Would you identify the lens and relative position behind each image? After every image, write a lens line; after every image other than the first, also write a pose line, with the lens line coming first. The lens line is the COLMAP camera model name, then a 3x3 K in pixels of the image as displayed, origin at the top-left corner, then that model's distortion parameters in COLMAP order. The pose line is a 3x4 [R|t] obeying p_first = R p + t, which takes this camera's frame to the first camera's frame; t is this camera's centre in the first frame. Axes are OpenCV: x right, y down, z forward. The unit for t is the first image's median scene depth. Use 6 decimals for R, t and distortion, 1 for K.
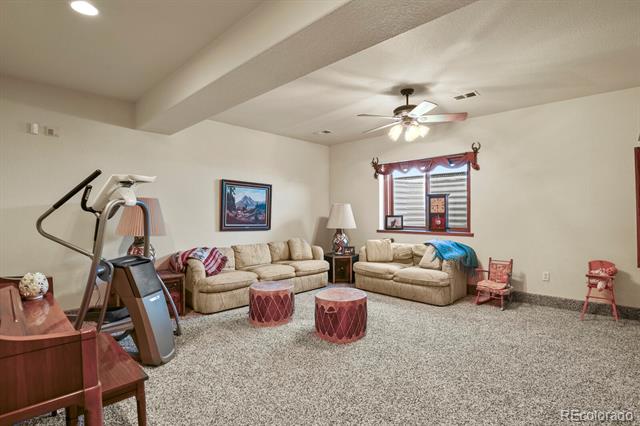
lens RADIAL K [[320.0, 0, 320.7], [0, 320.0, 214.3], [0, 0, 1]] dist [-0.024690, 0.001729]
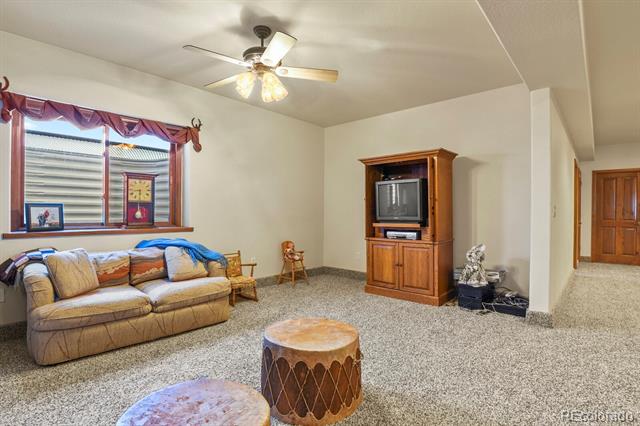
lens RADIAL K [[320.0, 0, 321.5], [0, 320.0, 216.4], [0, 0, 1]] dist [-0.024690, 0.001729]
pose [[-0.041155, -0.008211, 0.999119, -0.335410], [-0.001820, 0.999965, 0.008143, 0.022223], [-0.999151, -0.001483, -0.041169, 0.653043]]
